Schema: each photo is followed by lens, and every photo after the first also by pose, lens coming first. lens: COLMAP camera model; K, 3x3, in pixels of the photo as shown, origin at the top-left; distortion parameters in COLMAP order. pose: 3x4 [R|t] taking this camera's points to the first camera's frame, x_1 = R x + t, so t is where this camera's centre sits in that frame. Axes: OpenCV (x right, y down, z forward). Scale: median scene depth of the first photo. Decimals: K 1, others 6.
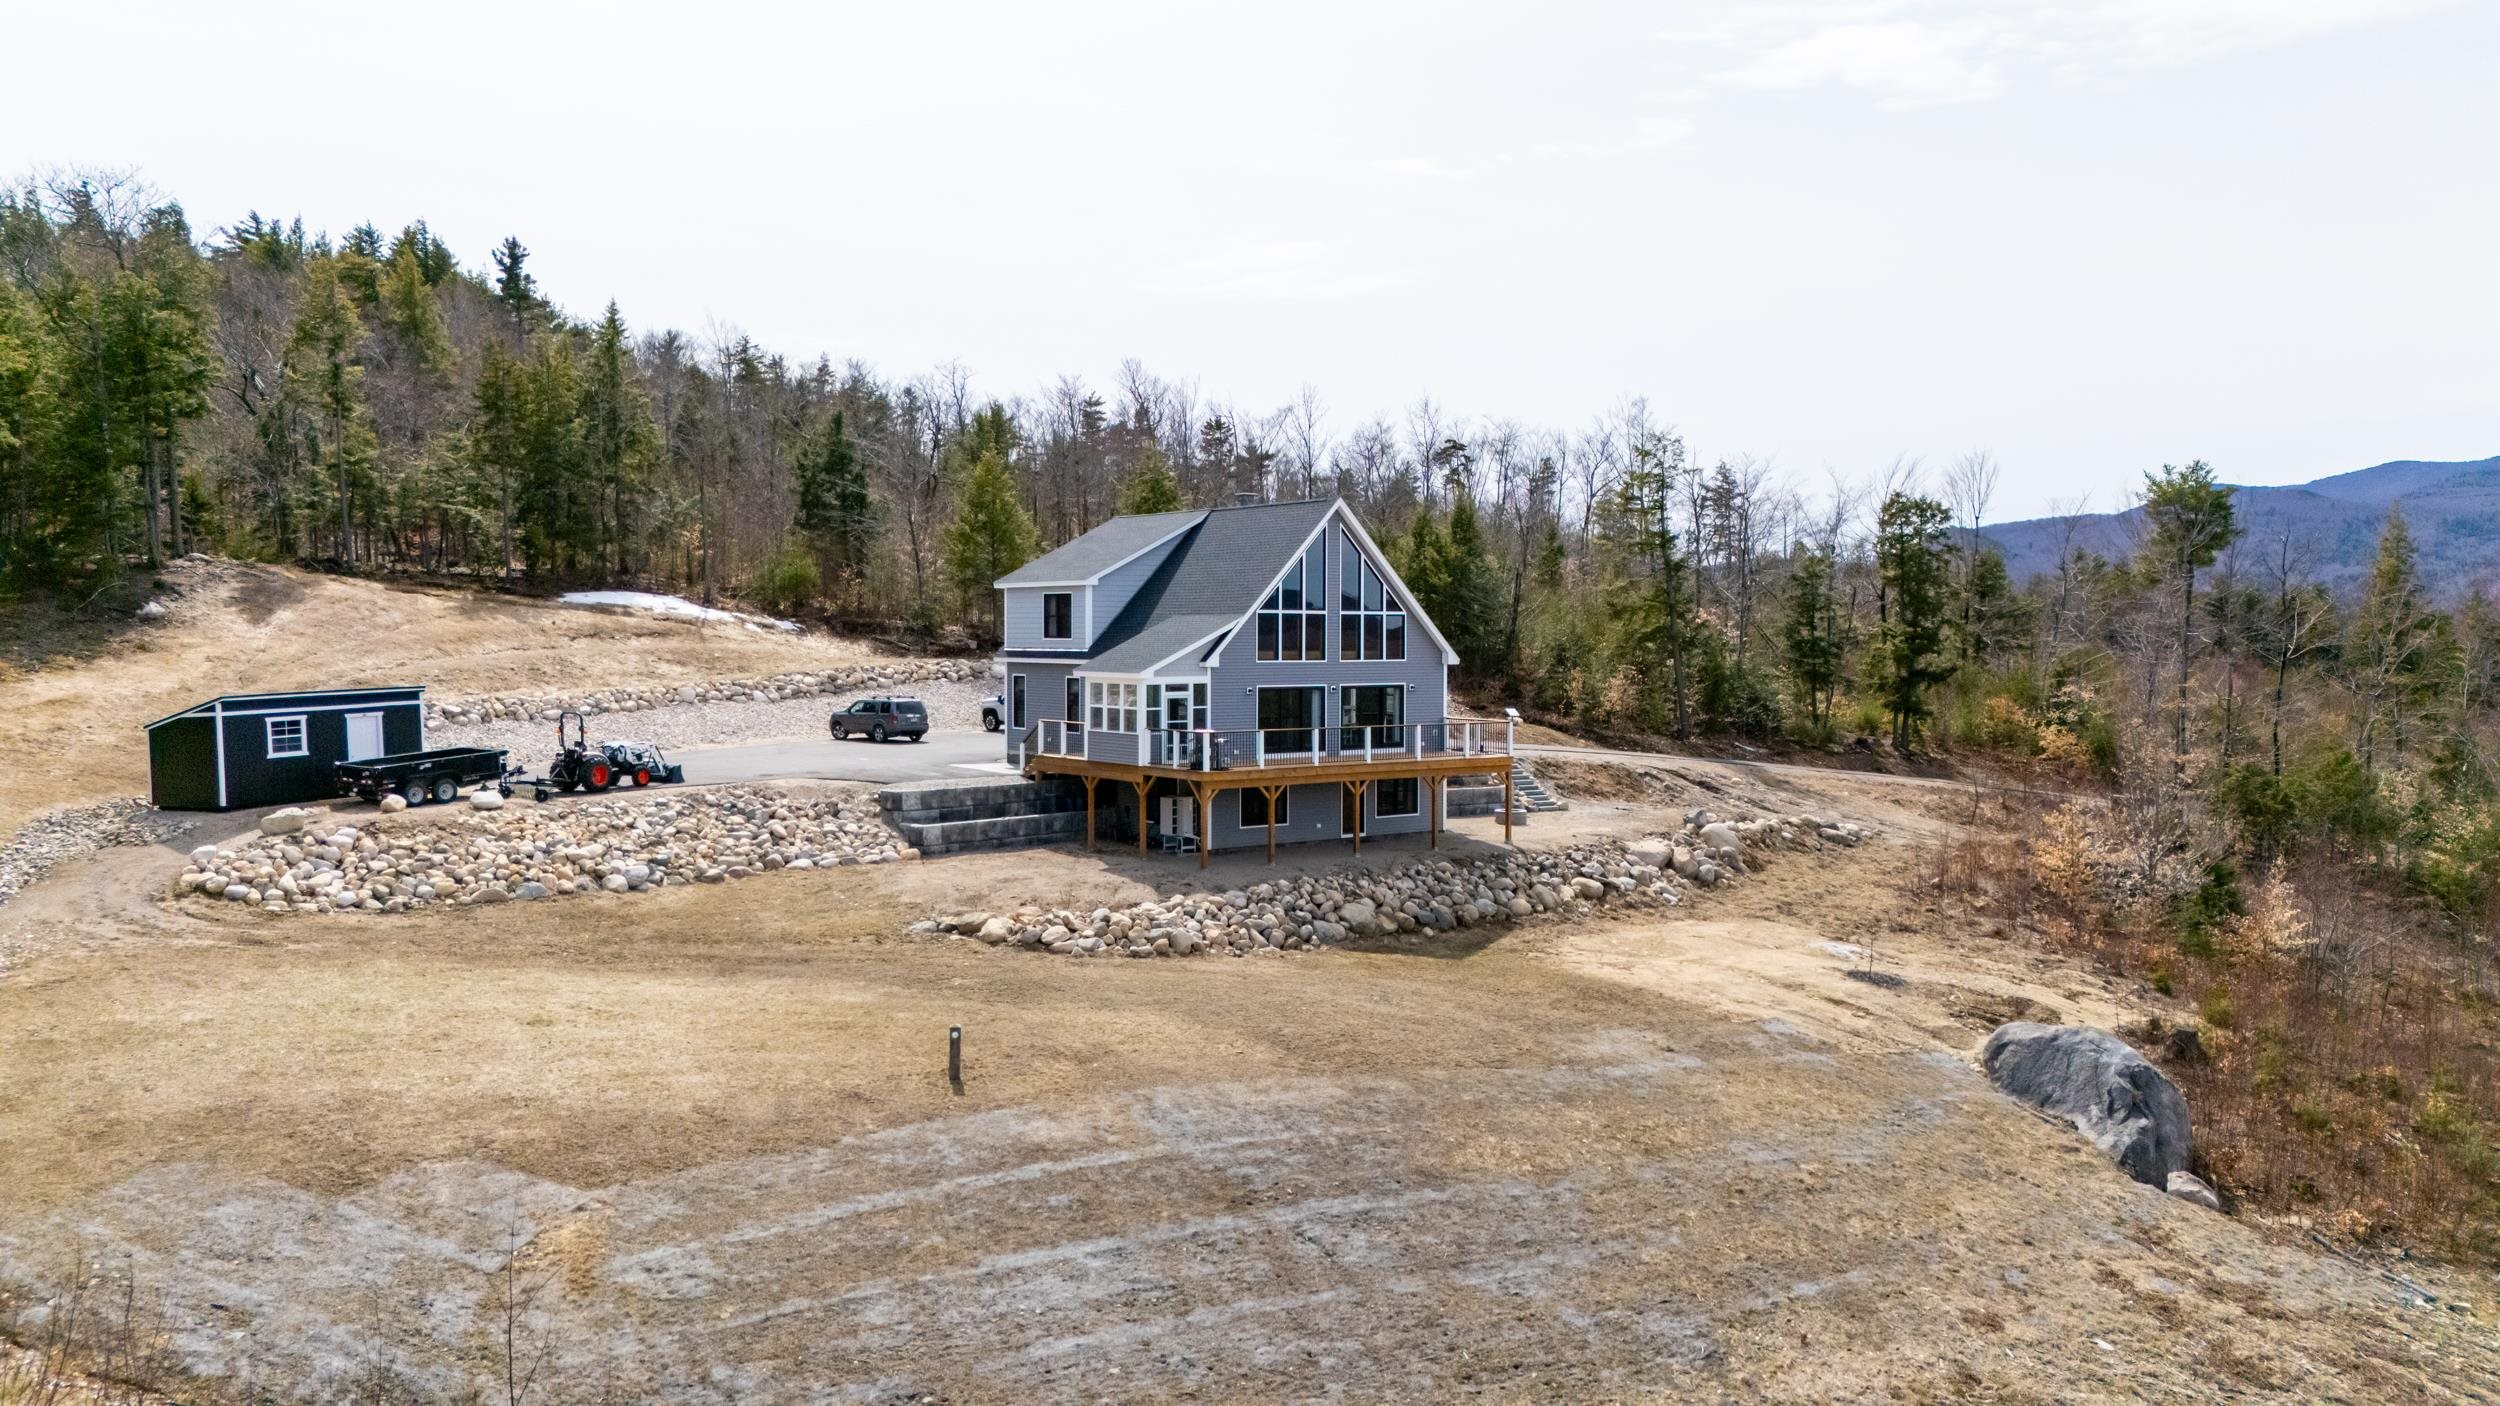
lens RADIAL K [[1857.5, 0, 1245.7], [0, 1857.5, 689.4], [0, 0, 1]] dist [0.076802, -0.076534]
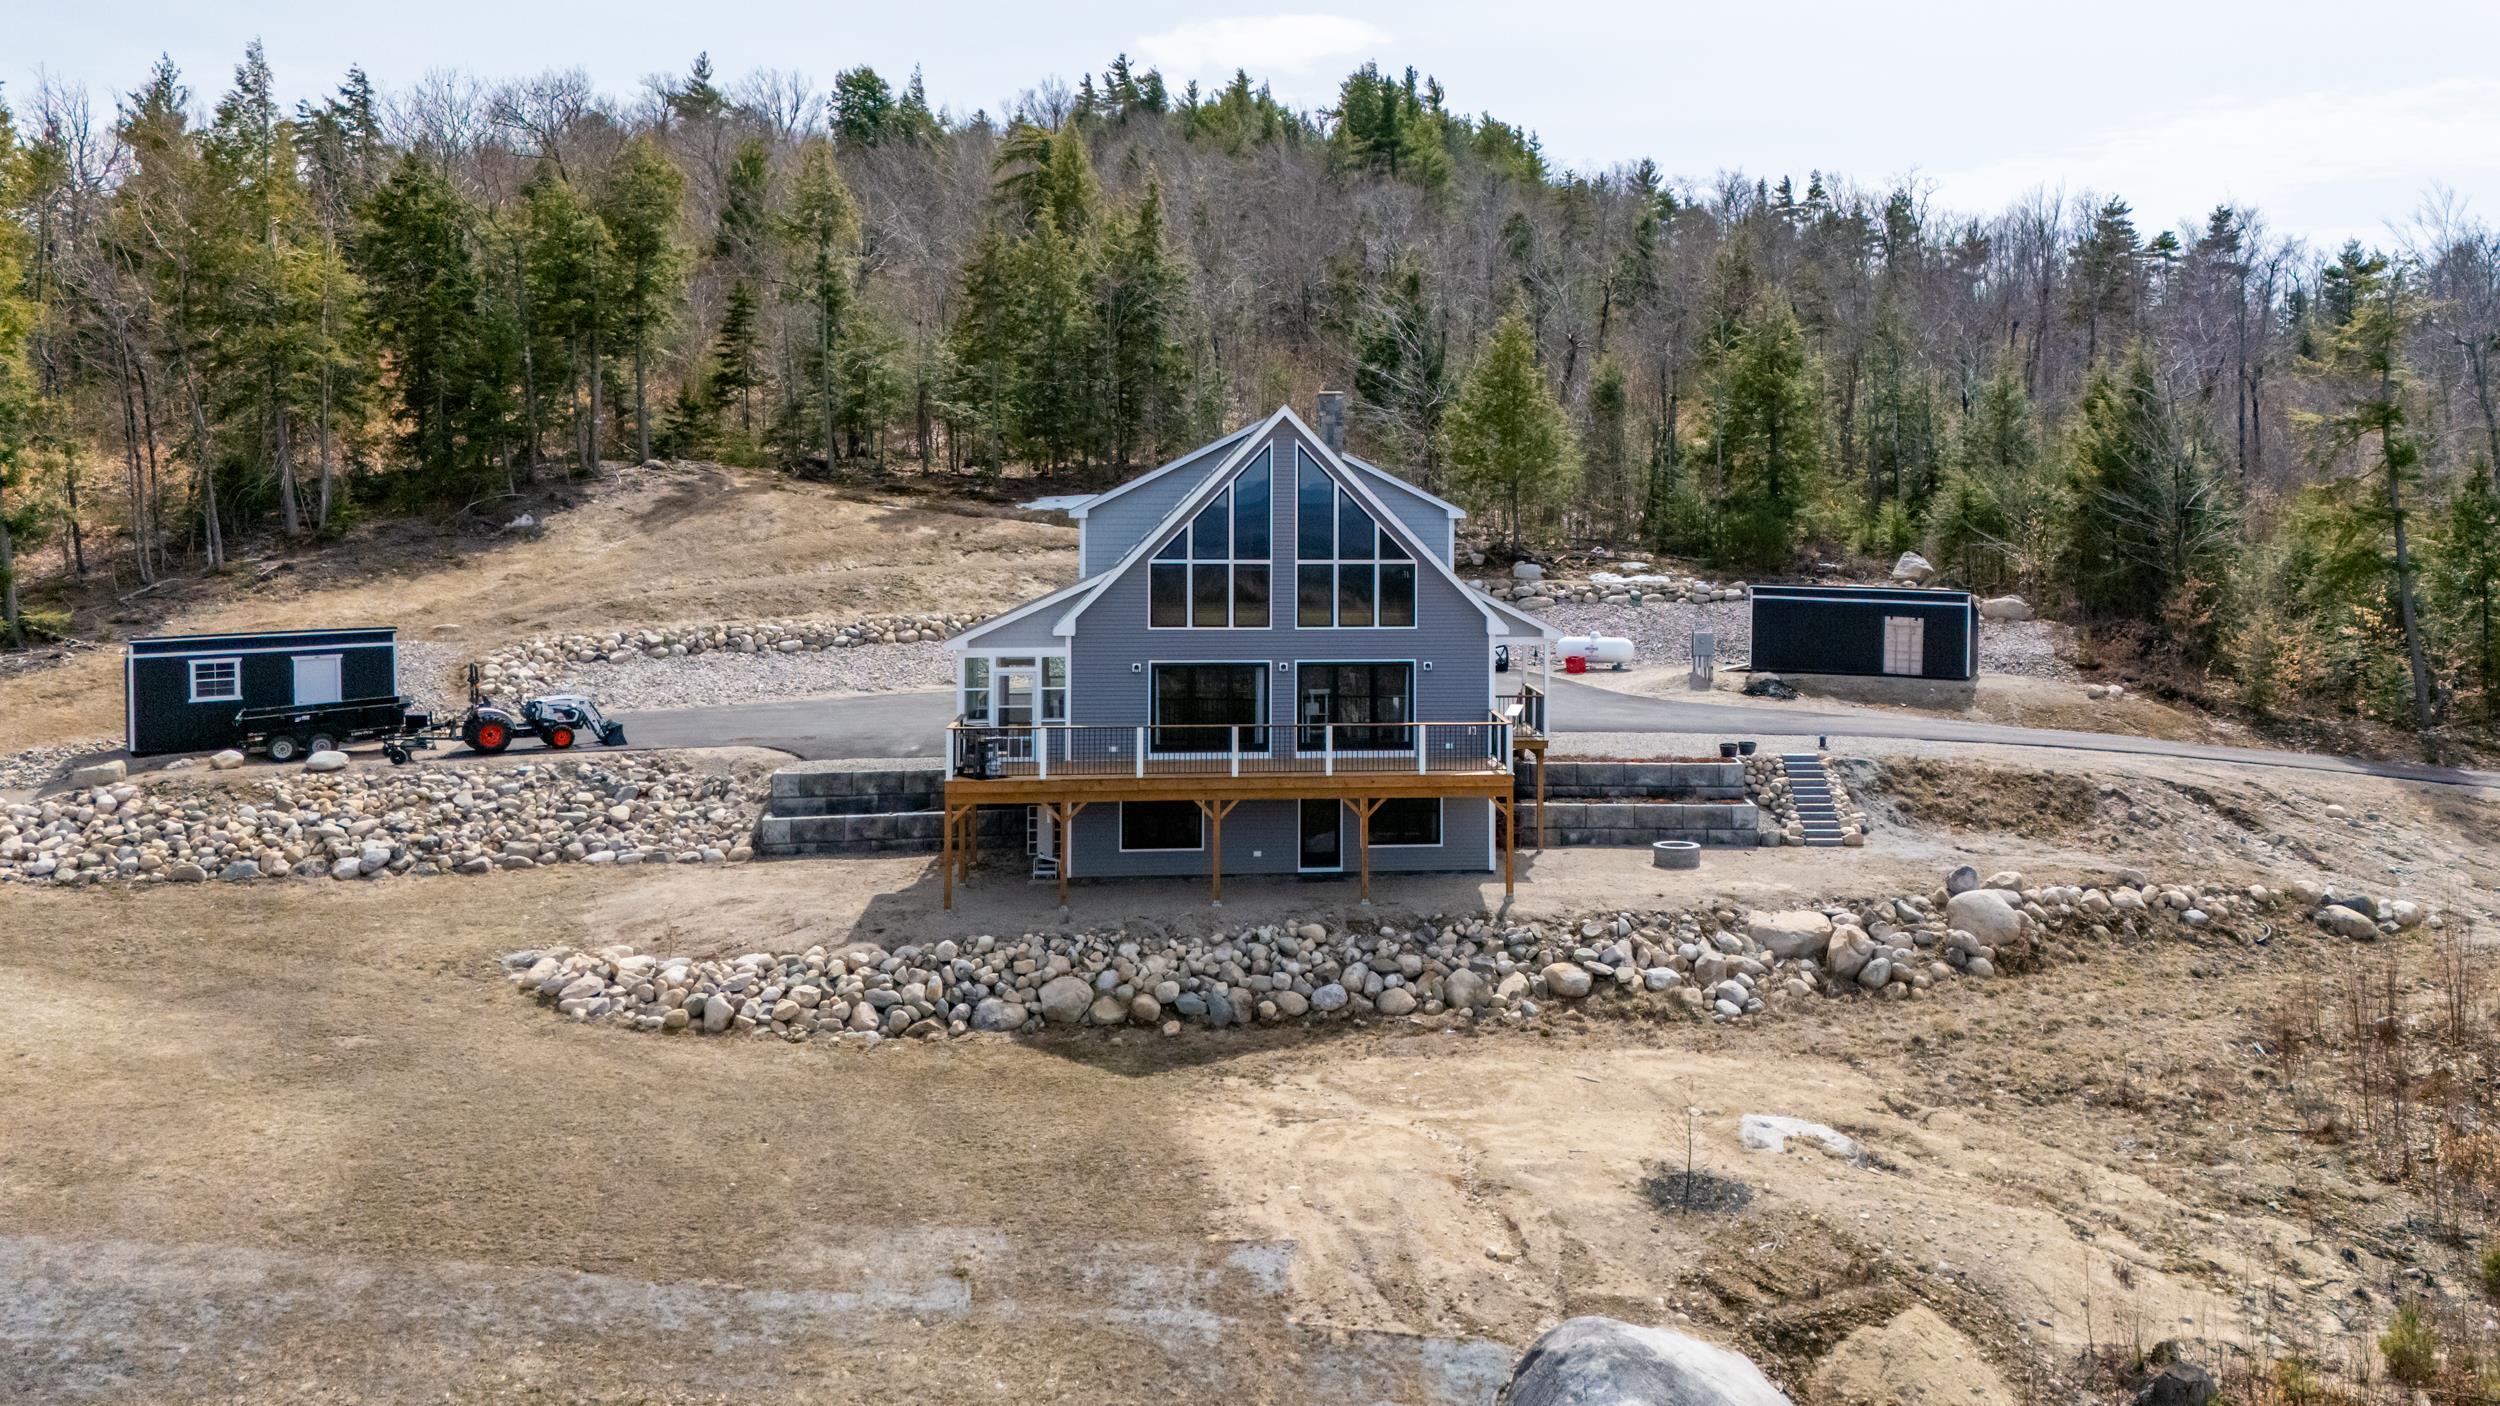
lens RADIAL K [[2218.6, 0, 1460.6], [0, 2218.6, 619.4], [0, 0, 1]] dist [0.053182, -0.013406]
pose [[0.868884, 0.031329, -0.494024, 0.539122], [-0.018405, 0.999350, 0.031004, -0.047177], [0.494674, -0.017846, 0.868895, 0.284739]]
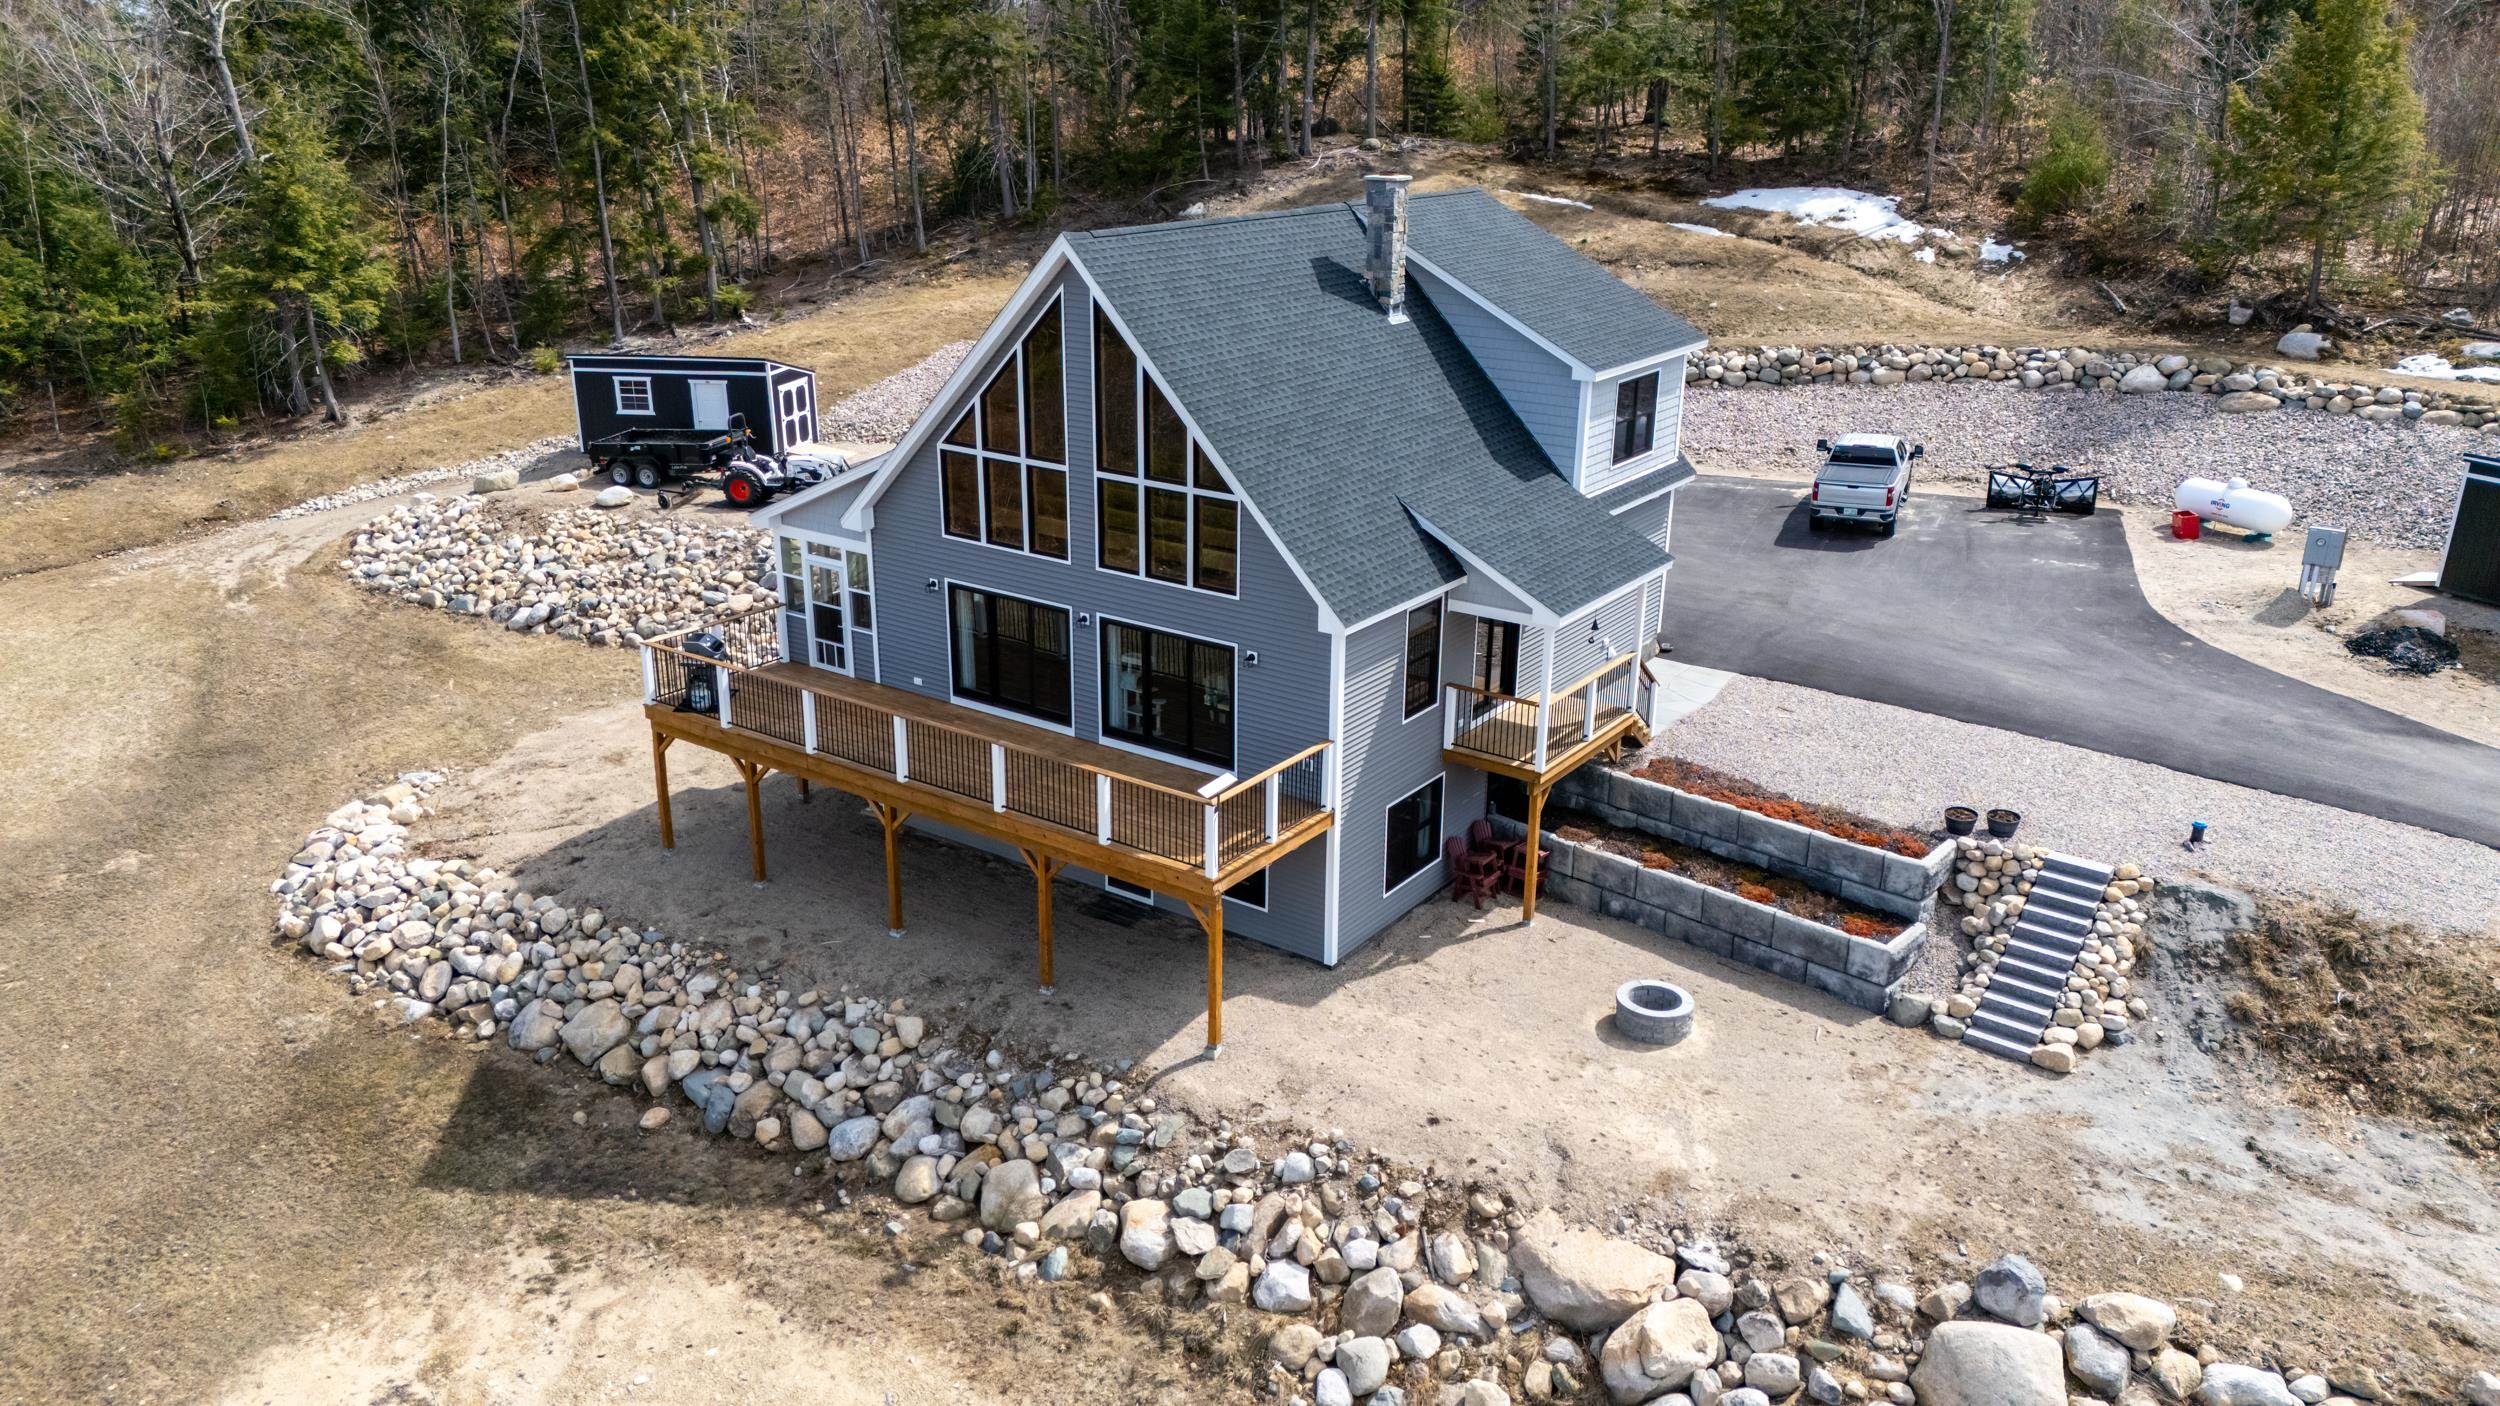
lens RADIAL K [[1857.5, 0, 1273.7], [0, 1857.5, 650.2], [0, 0, 1]] dist [0.076802, -0.076534]
pose [[0.311550, 0.294244, -0.903525, 0.537050], [-0.039487, 0.954036, 0.297078, -0.148483], [0.949409, -0.056877, 0.308849, 0.898248]]
